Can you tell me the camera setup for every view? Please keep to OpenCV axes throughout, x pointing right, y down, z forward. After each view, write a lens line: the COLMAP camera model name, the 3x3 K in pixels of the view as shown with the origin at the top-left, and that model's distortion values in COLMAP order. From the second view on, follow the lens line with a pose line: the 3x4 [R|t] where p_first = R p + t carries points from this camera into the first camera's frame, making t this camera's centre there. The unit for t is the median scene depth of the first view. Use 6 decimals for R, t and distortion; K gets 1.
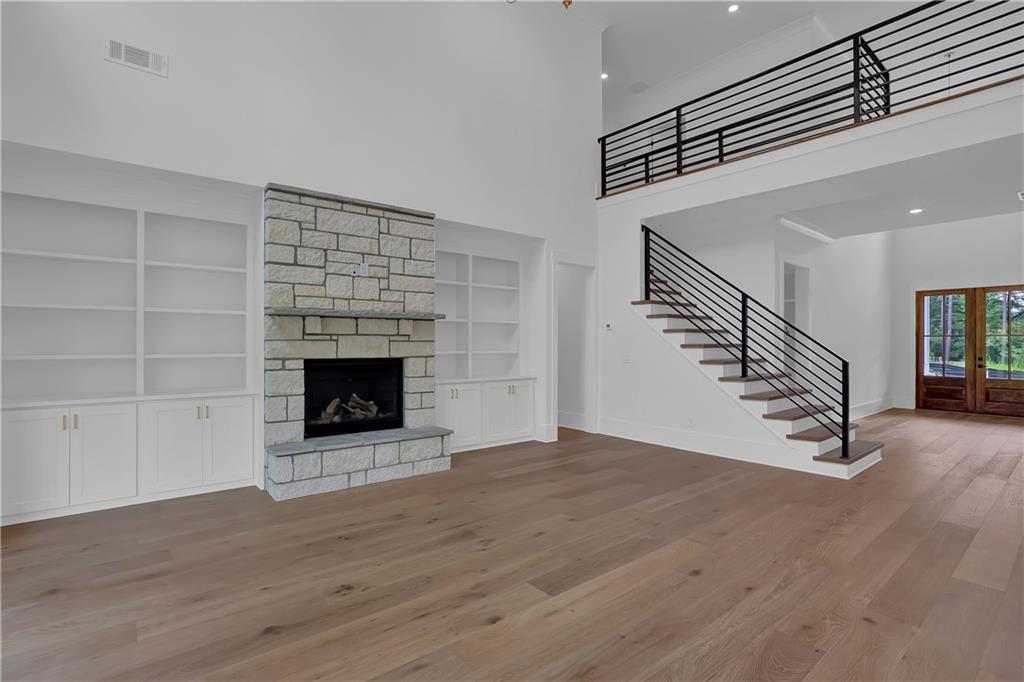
lens RADIAL K [[482.3, 0, 512.0], [0, 482.3, 341.0], [0, 0, 1]] dist [0.002587, 0.000379]
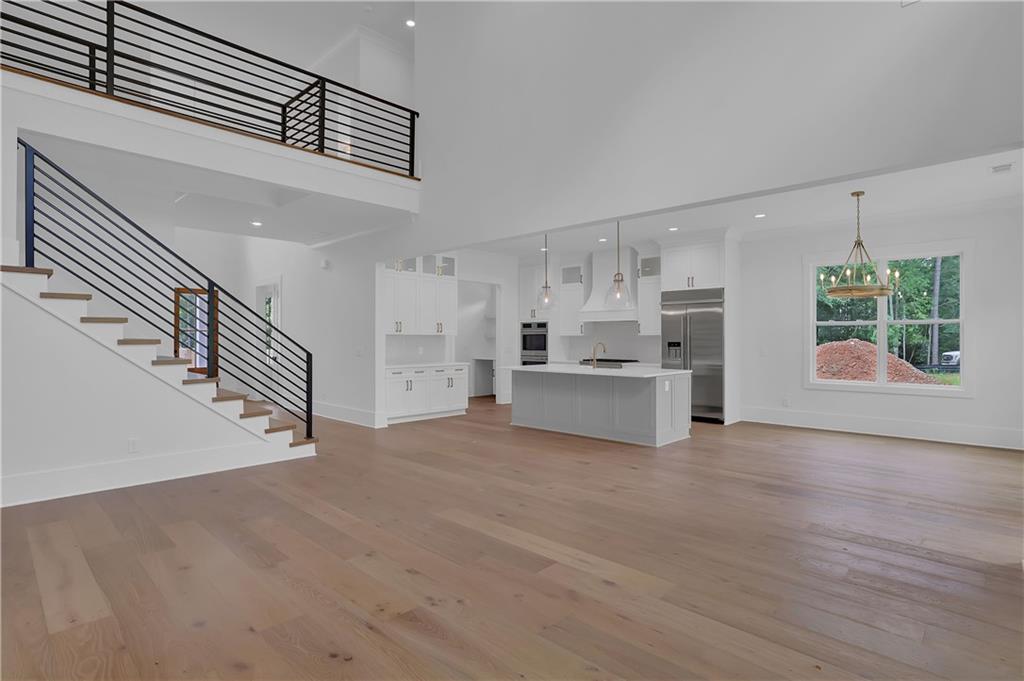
lens RADIAL K [[518.0, 0, 512.0], [0, 518.0, 340.5], [0, 0, 1]] dist [-0.019153, 0.000113]
pose [[-0.116786, -0.005919, 0.993139, -0.580857], [-0.002069, 0.999982, 0.005717, 0.003443], [-0.993155, -0.001388, -0.116796, 0.660194]]
